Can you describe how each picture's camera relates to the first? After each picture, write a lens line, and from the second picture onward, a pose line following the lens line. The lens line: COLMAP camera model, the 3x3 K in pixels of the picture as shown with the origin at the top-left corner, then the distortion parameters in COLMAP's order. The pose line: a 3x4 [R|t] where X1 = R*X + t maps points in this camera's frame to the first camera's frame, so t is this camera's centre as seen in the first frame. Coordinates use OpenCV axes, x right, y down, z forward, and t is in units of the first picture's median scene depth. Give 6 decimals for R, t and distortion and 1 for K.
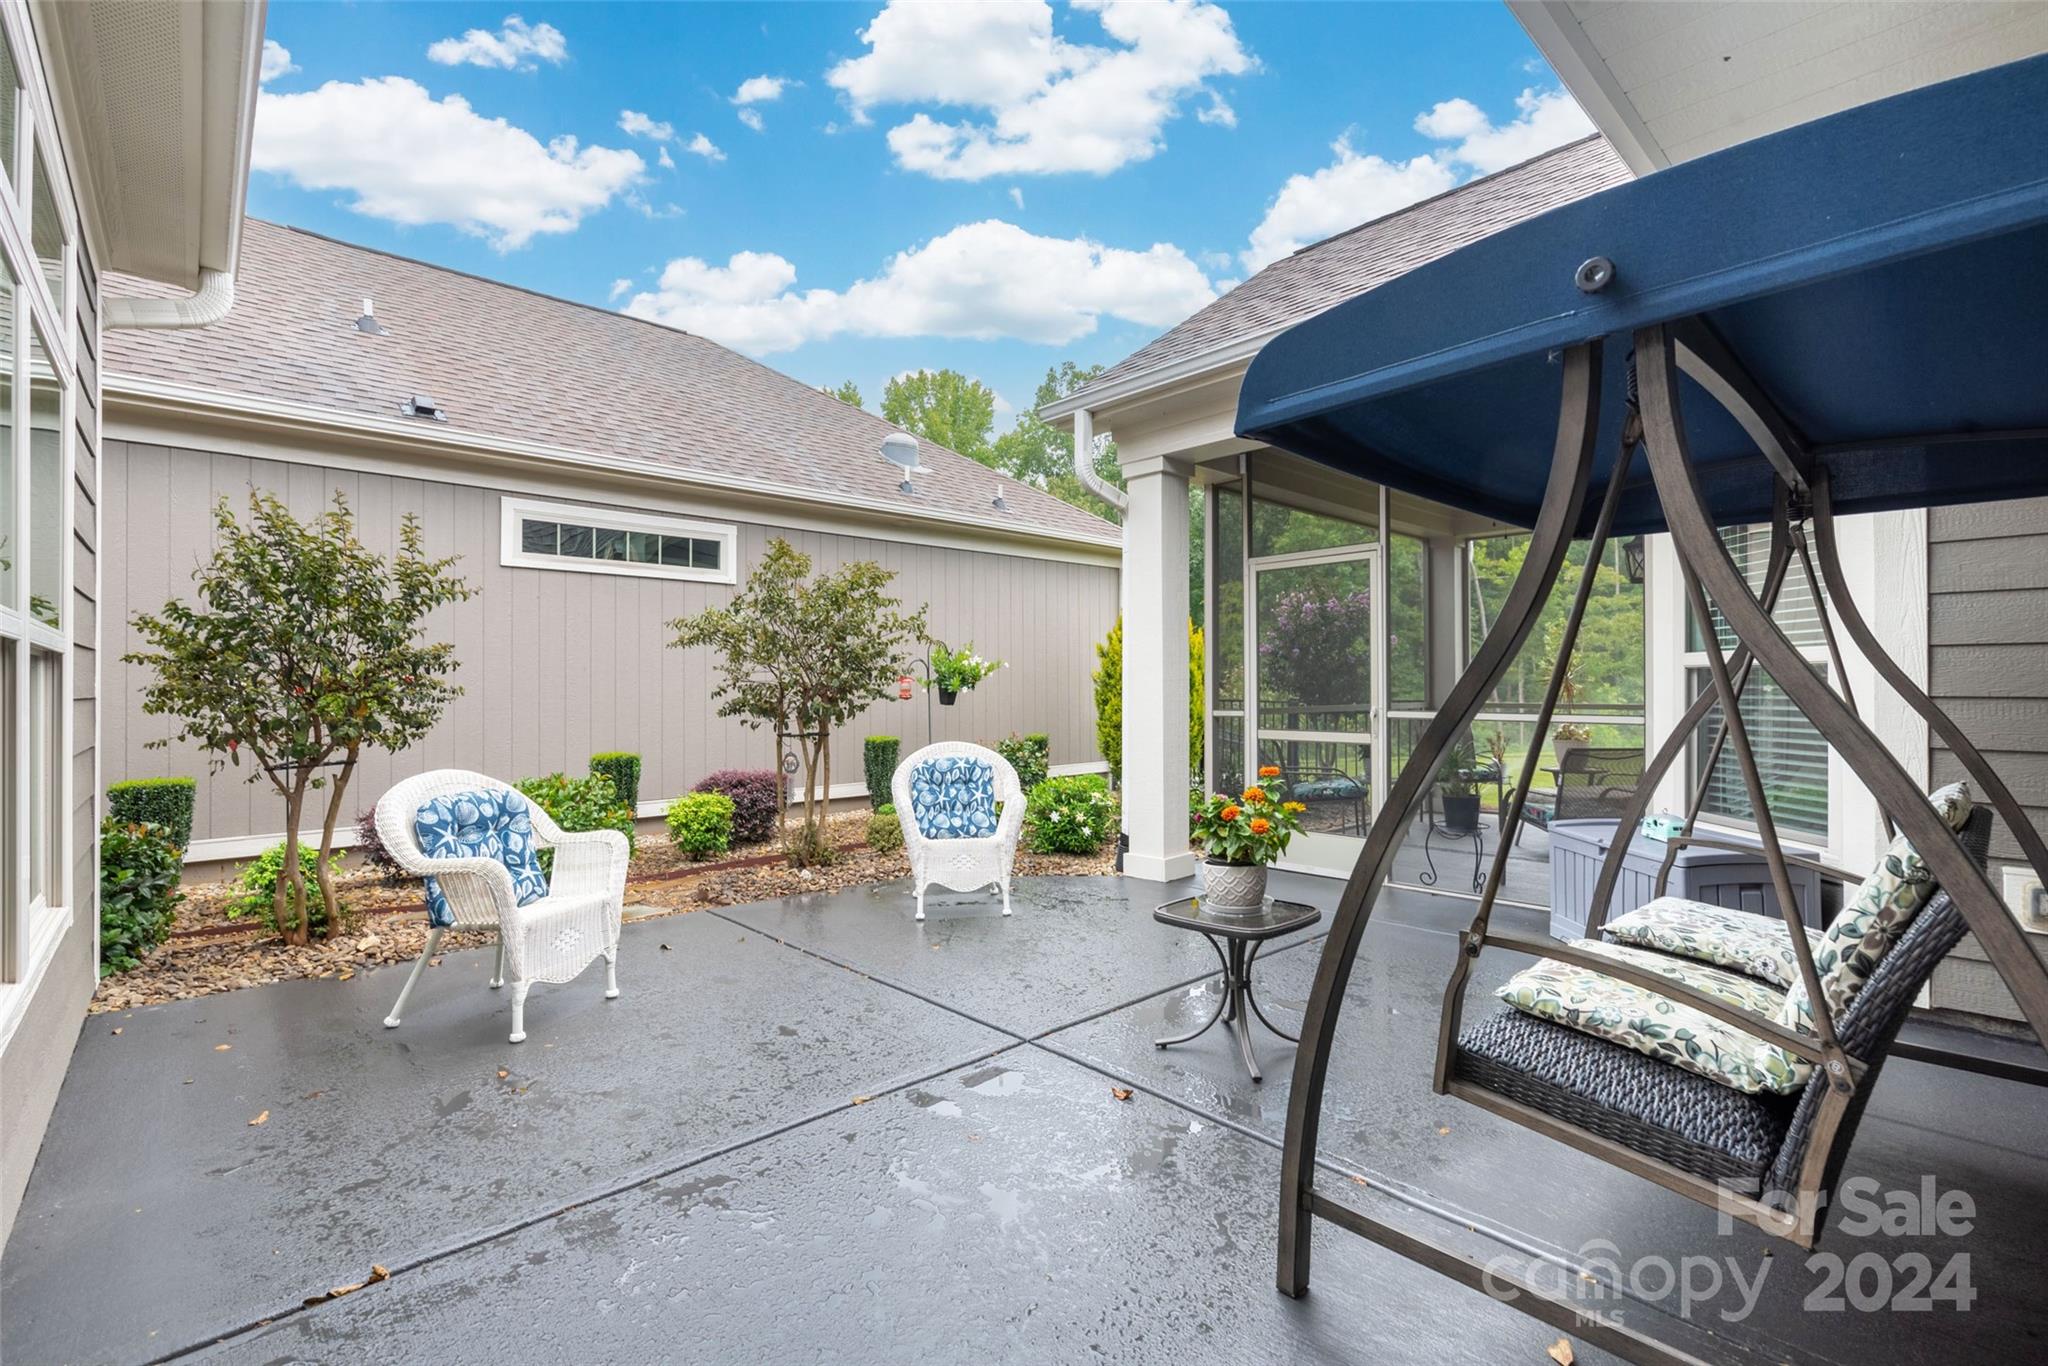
lens RADIAL K [[907.9, 0, 1020.0], [0, 907.9, 682.8], [0, 0, 1]] dist [0.004401, 0.000356]
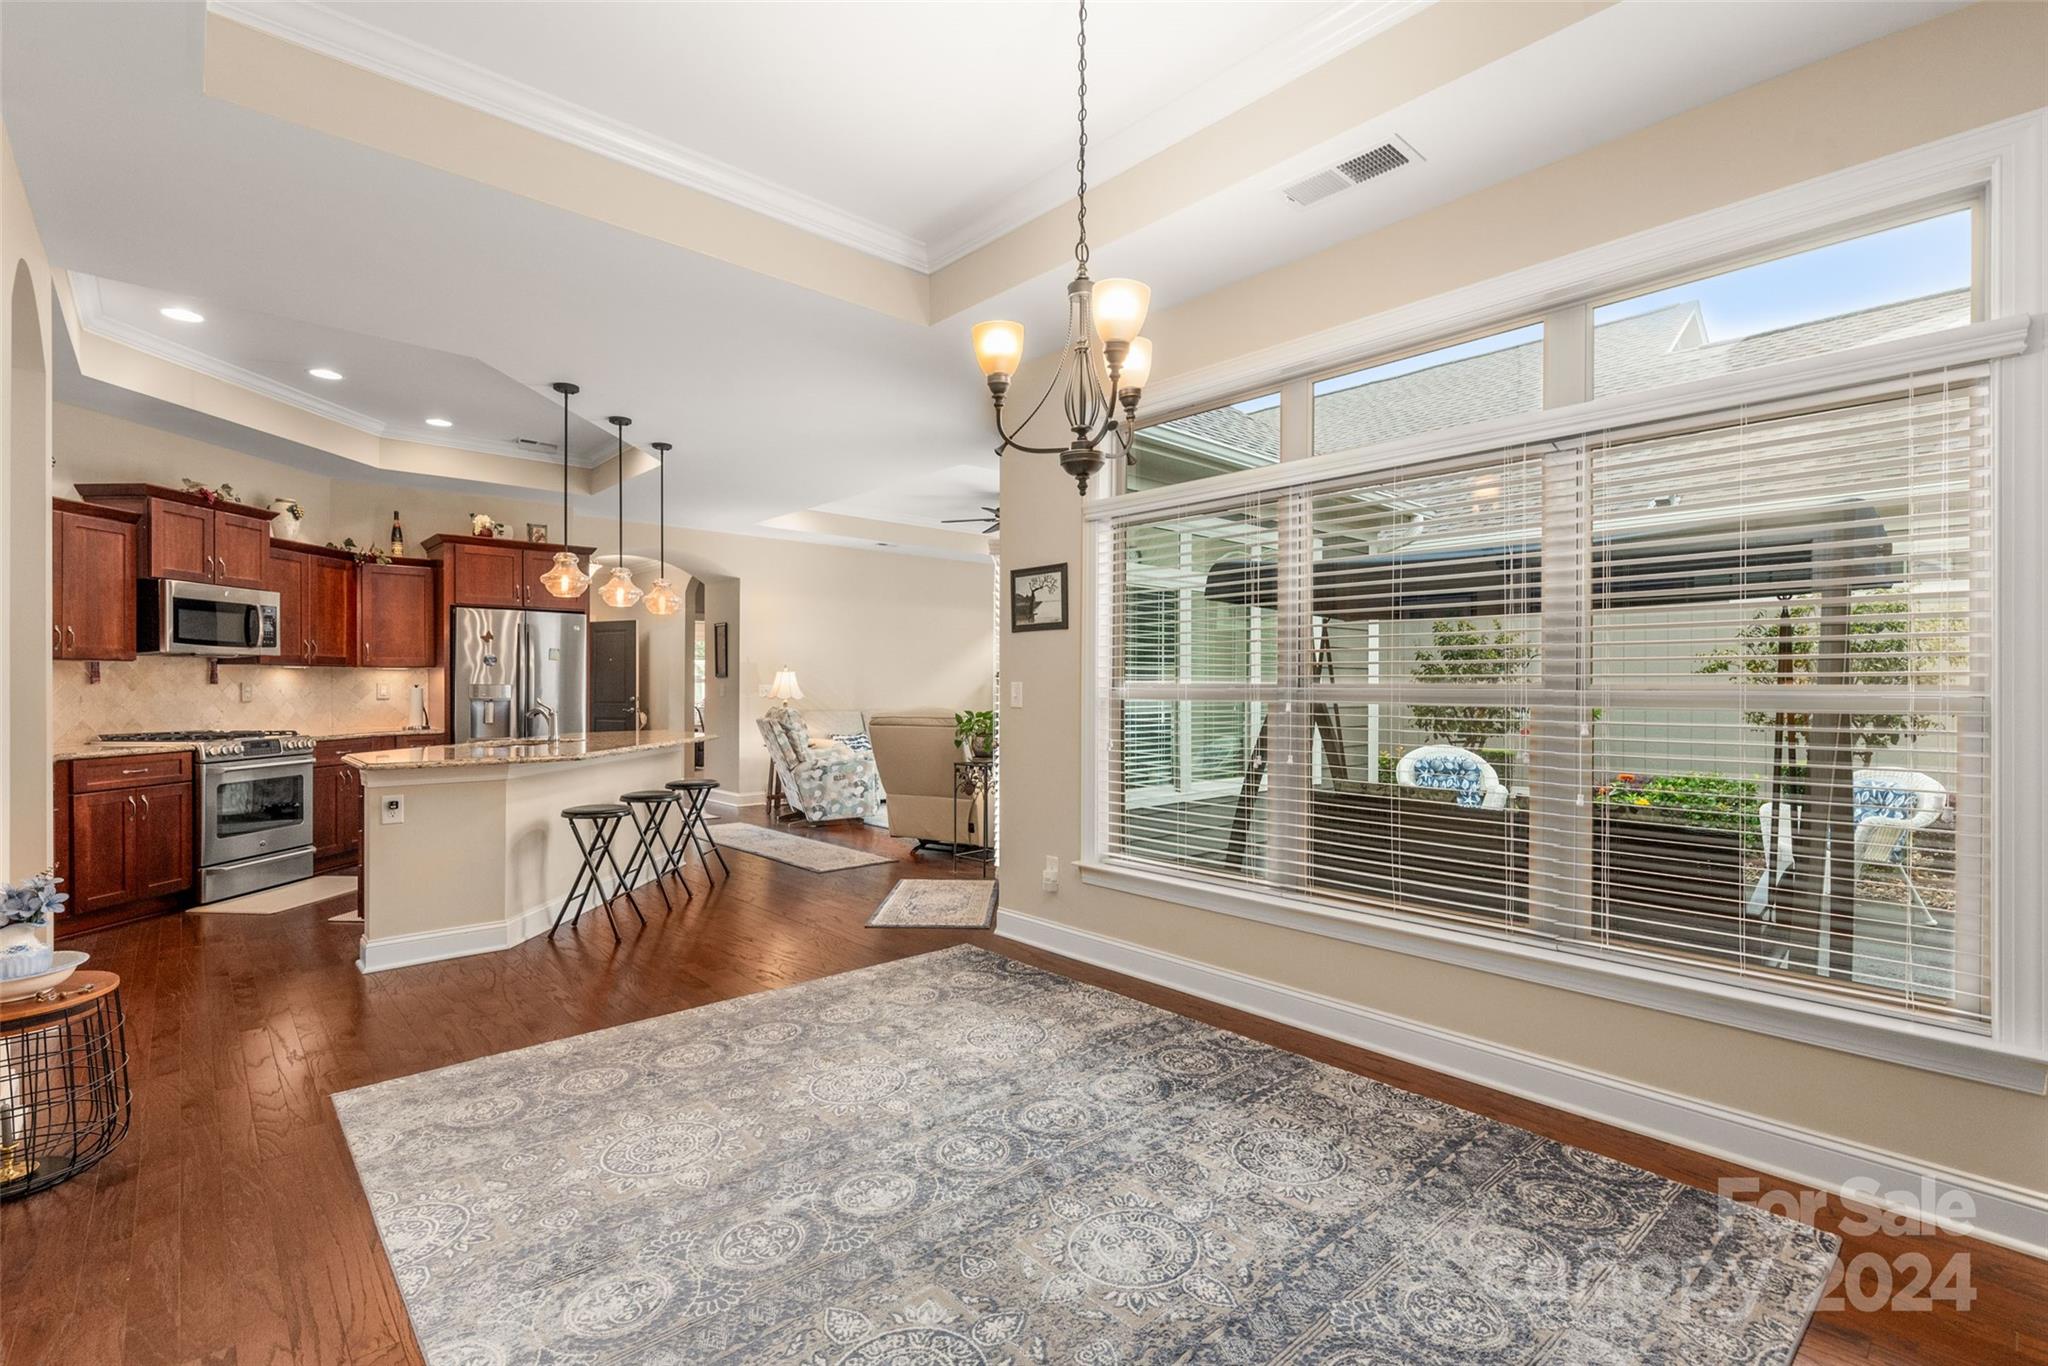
lens RADIAL K [[925.5, 0, 1009.4], [0, 925.5, 687.7], [0, 0, 1]] dist [0.003441, 0.000119]
pose [[-0.007854, 0.005124, -0.999956, 0.992506], [0.001711, 0.999985, 0.005111, -0.031577], [0.999968, -0.001671, -0.007862, 0.016276]]
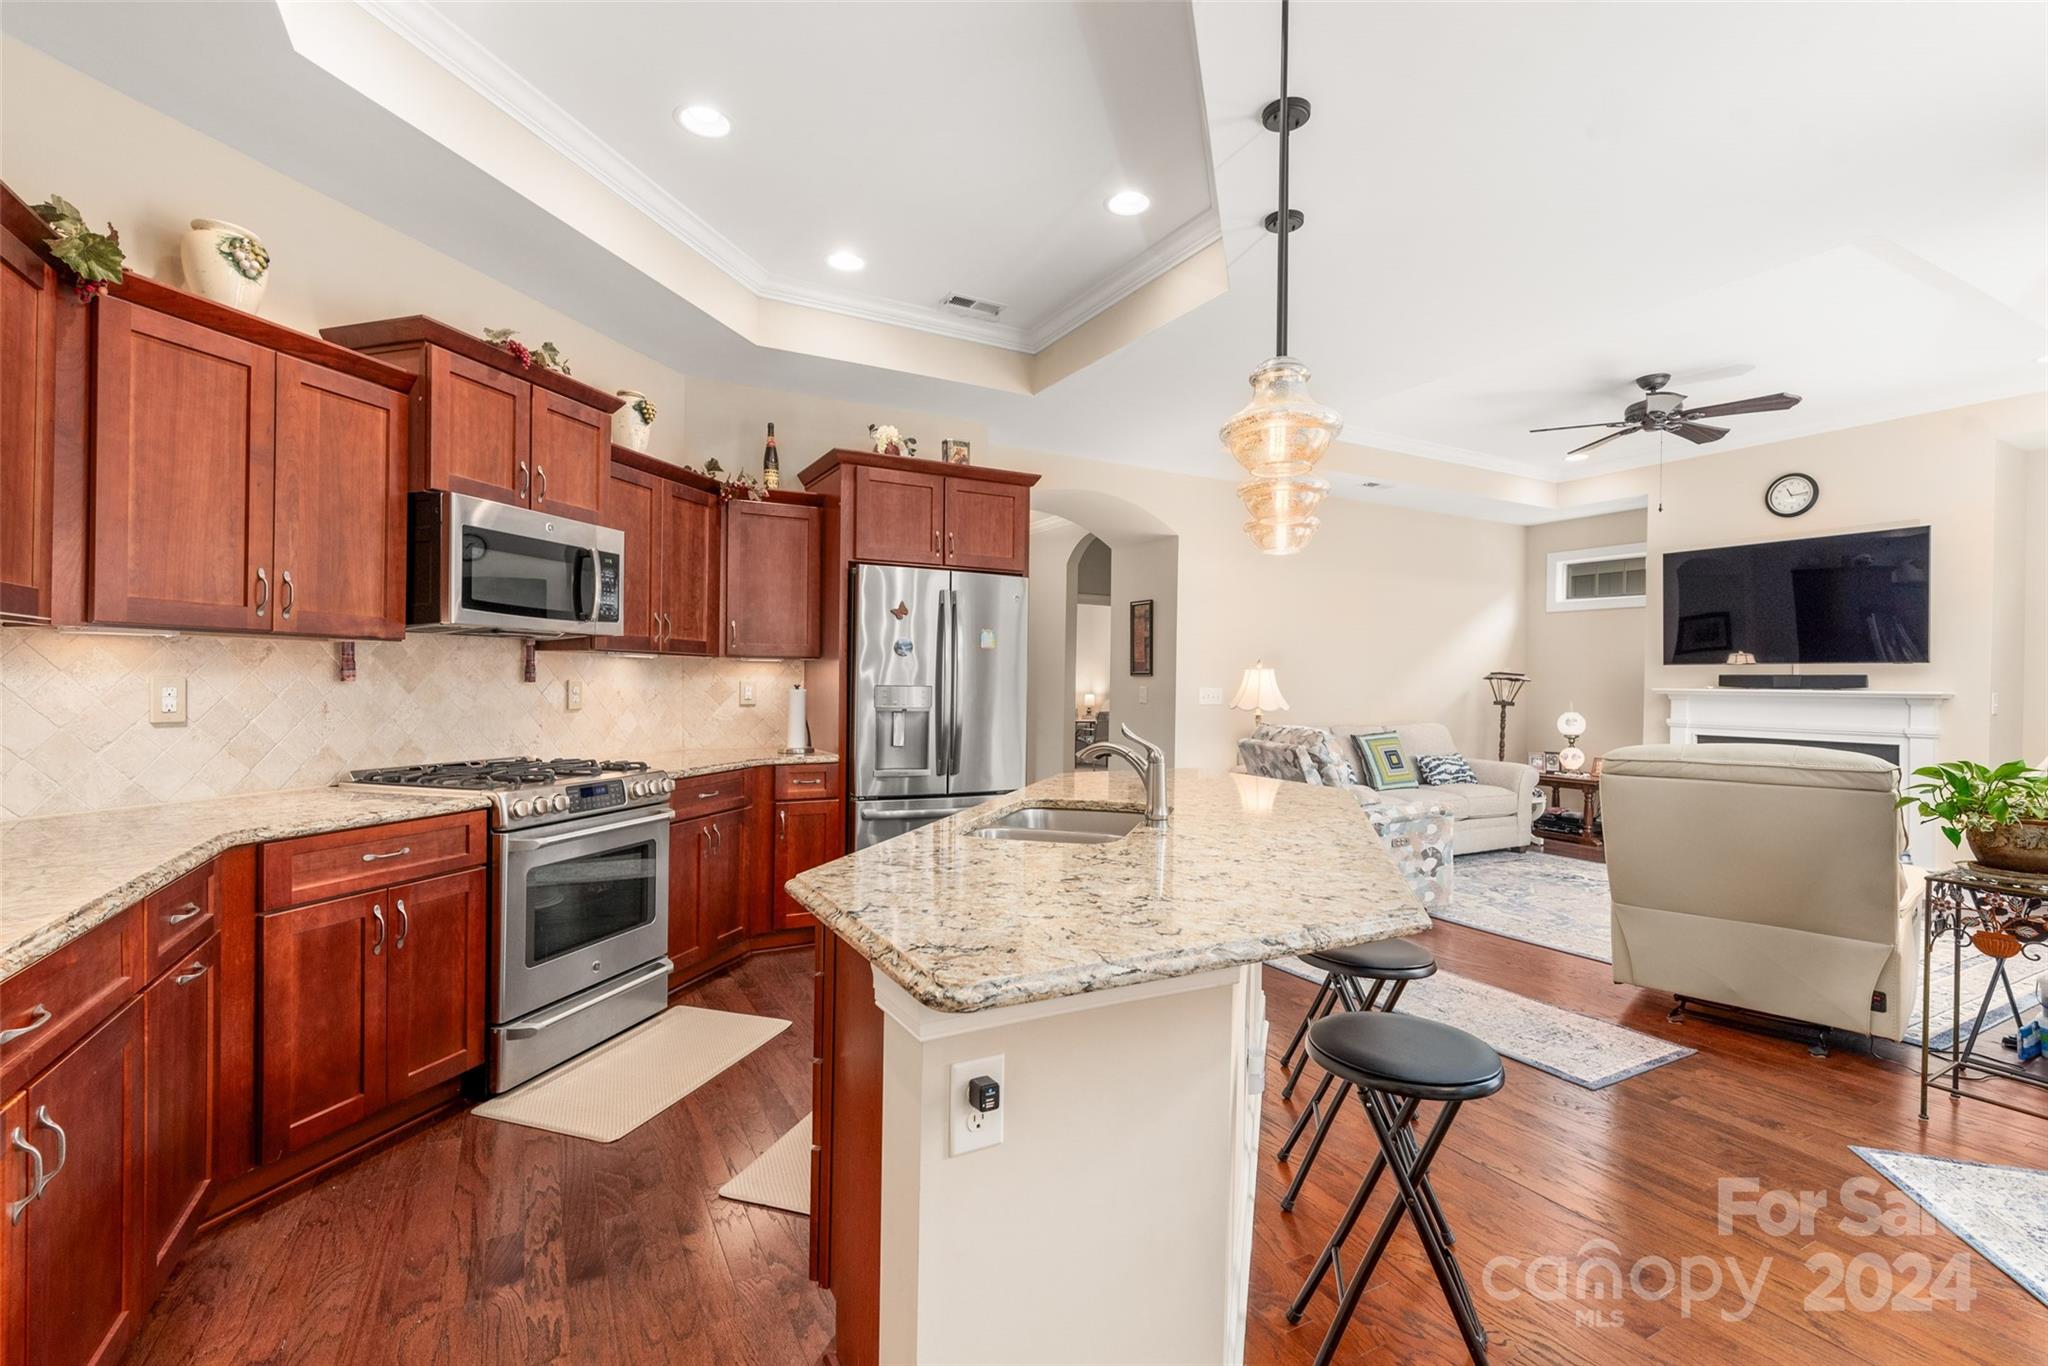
lens RADIAL K [[907.9, 0, 1020.0], [0, 907.9, 682.8], [0, 0, 1]] dist [0.004401, 0.000356]
pose [[-0.235940, 0.001248, -0.971767, 0.459208], [-0.010349, 0.999939, 0.003796, -0.037394], [0.971713, 0.010952, -0.235913, -0.431720]]
